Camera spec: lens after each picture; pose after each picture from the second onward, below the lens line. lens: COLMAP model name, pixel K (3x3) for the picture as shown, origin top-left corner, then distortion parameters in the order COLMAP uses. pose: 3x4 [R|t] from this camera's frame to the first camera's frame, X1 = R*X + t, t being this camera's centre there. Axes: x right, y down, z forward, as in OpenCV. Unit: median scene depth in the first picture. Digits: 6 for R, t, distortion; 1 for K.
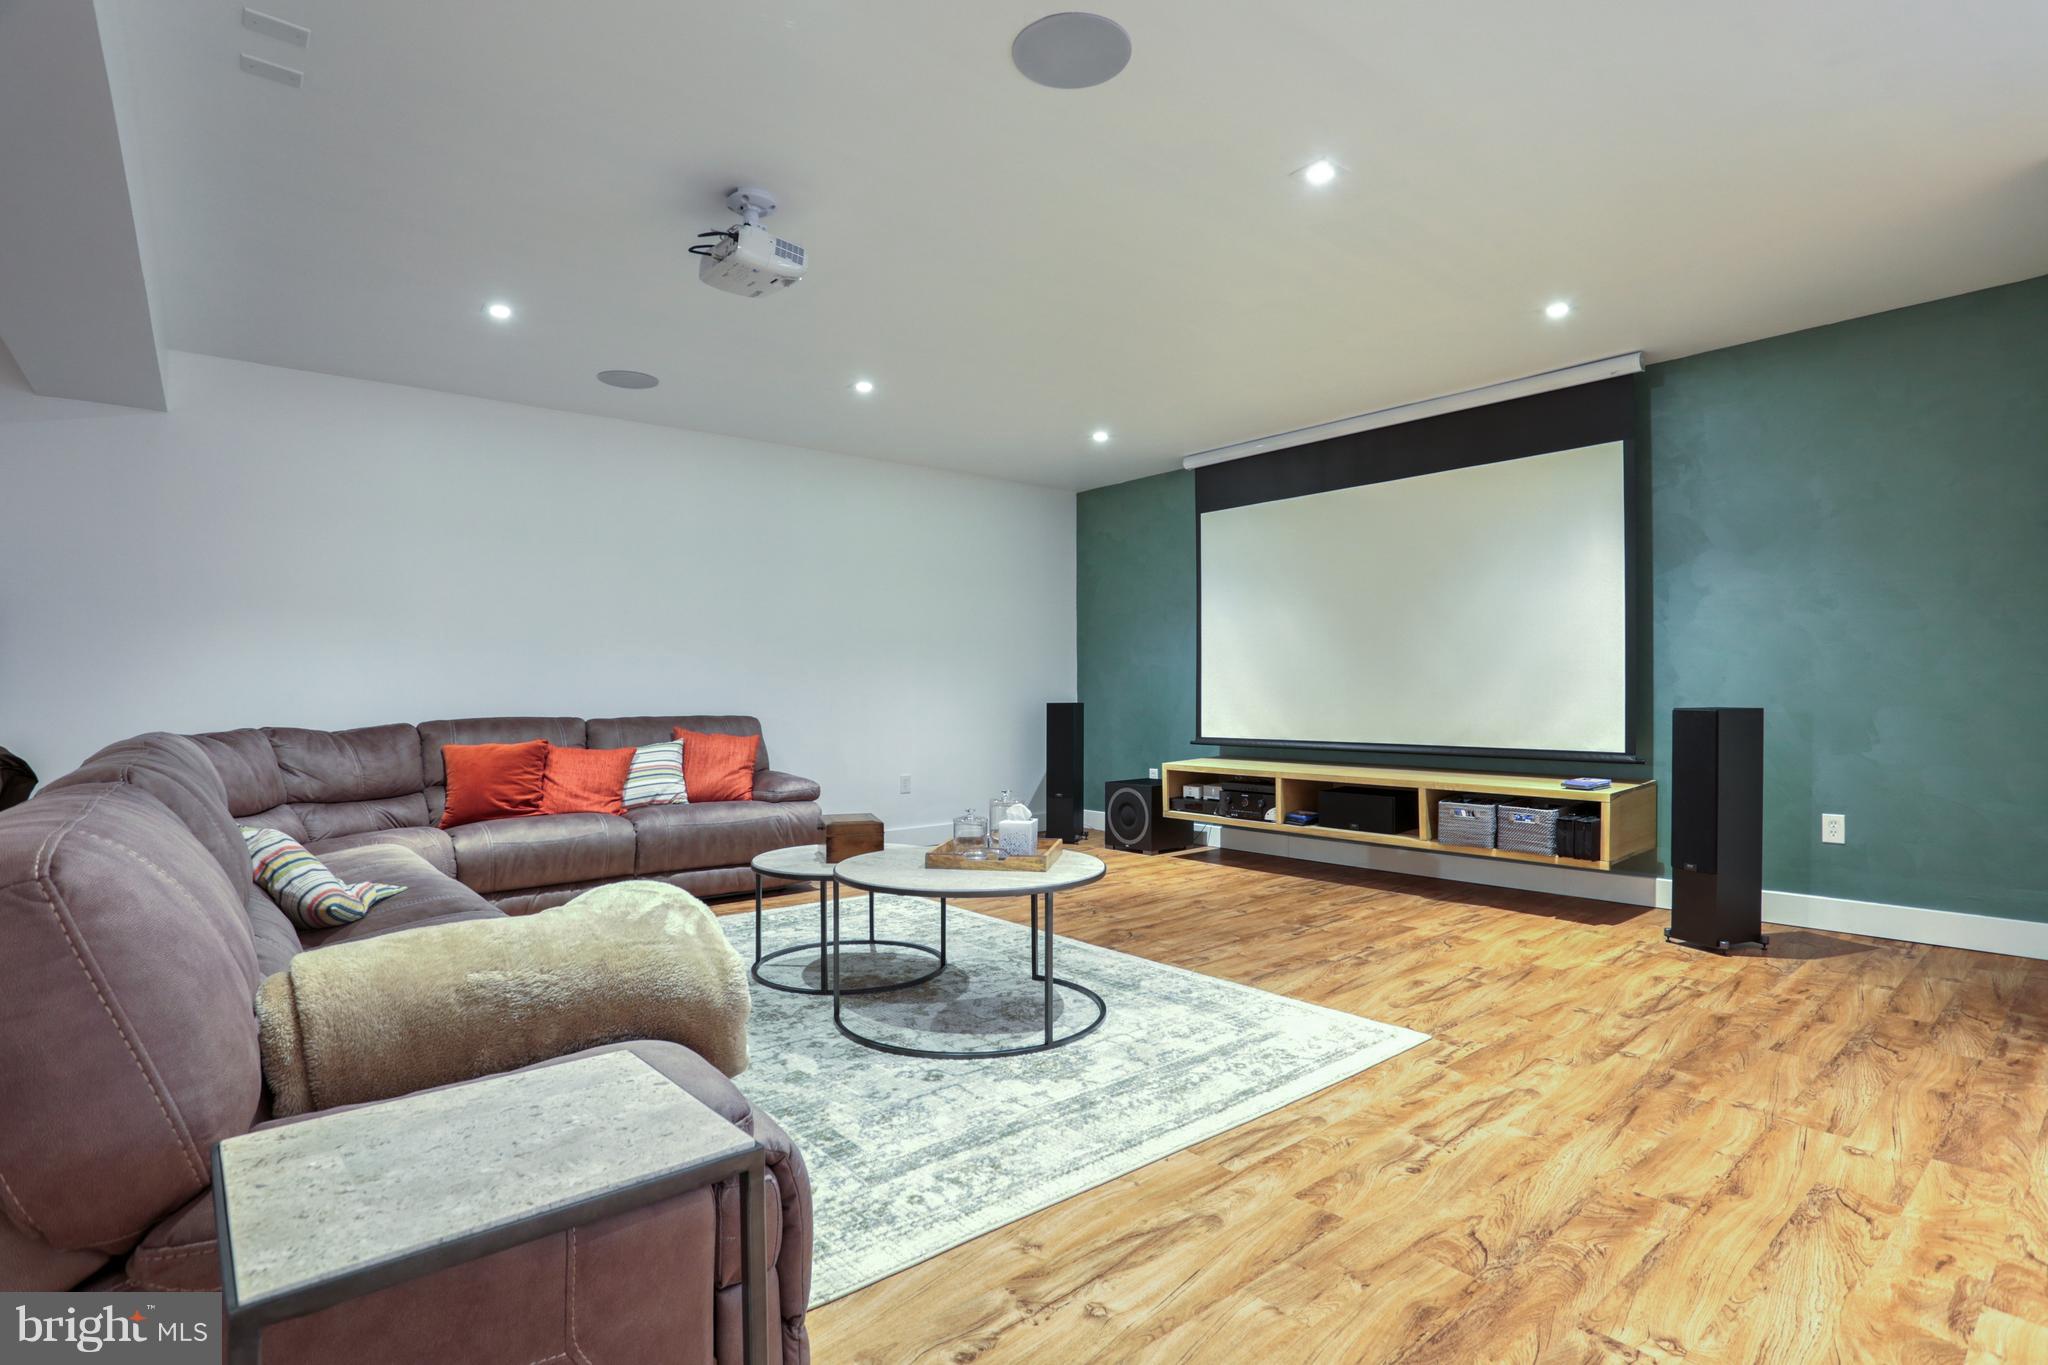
lens RADIAL K [[1014.6, 0, 1041.4], [0, 1014.6, 689.7], [0, 0, 1]] dist [-0.068951, 0.032163]
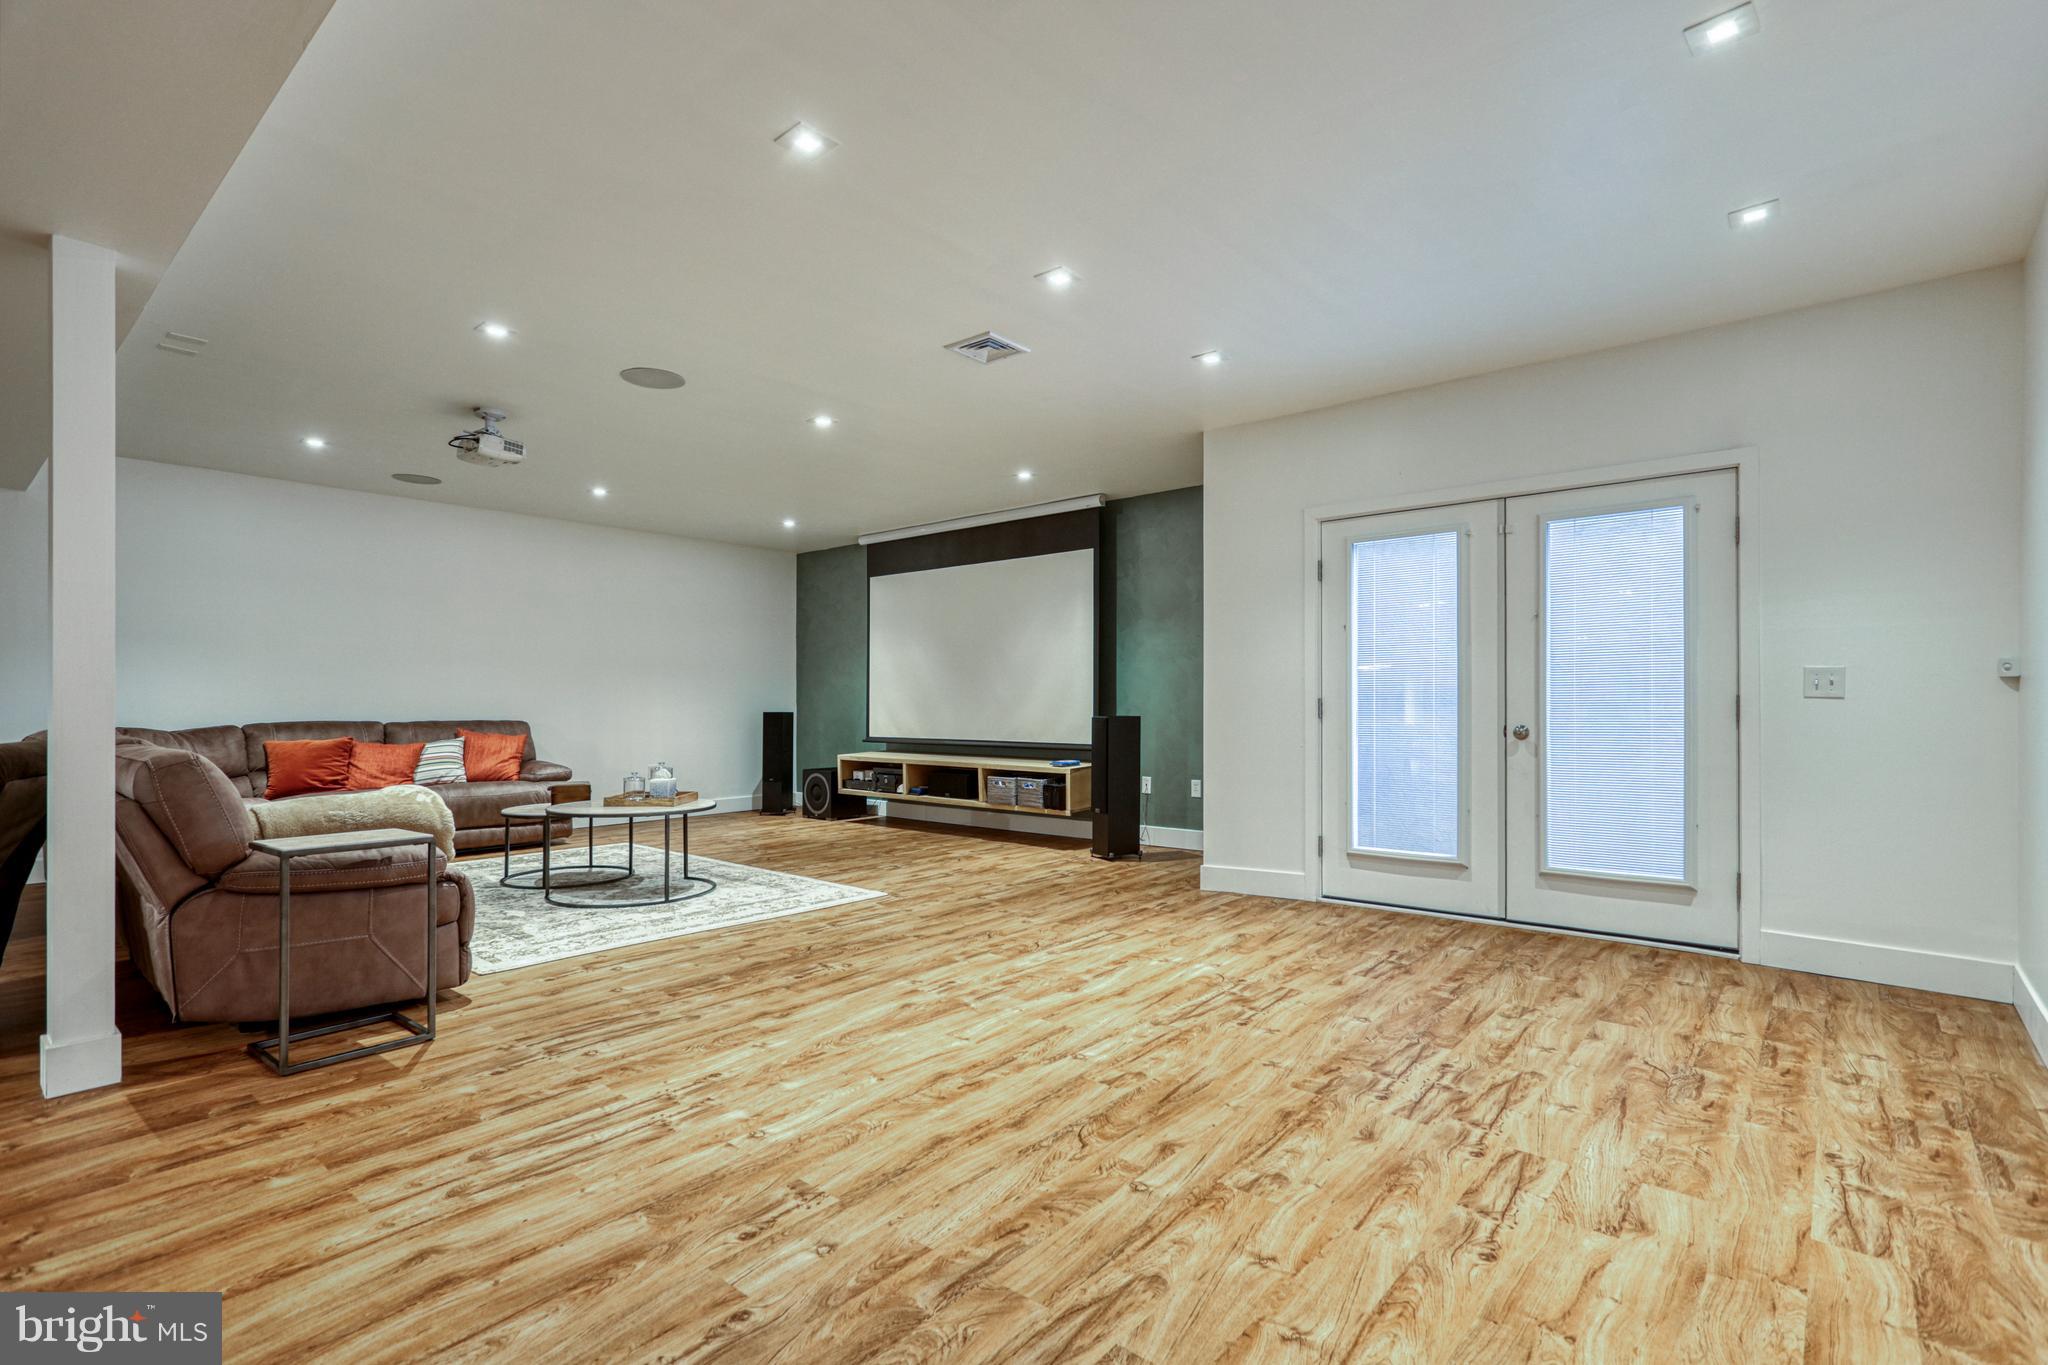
lens RADIAL K [[916.6, 0, 990.8], [0, 916.6, 704.8], [0, 0, 1]] dist [0.028117, -0.029625]
pose [[0.988227, 0.006296, 0.152867, 0.168220], [-0.006854, 0.999972, 0.003125, -0.003086], [-0.152843, -0.004136, 0.988242, -0.366044]]
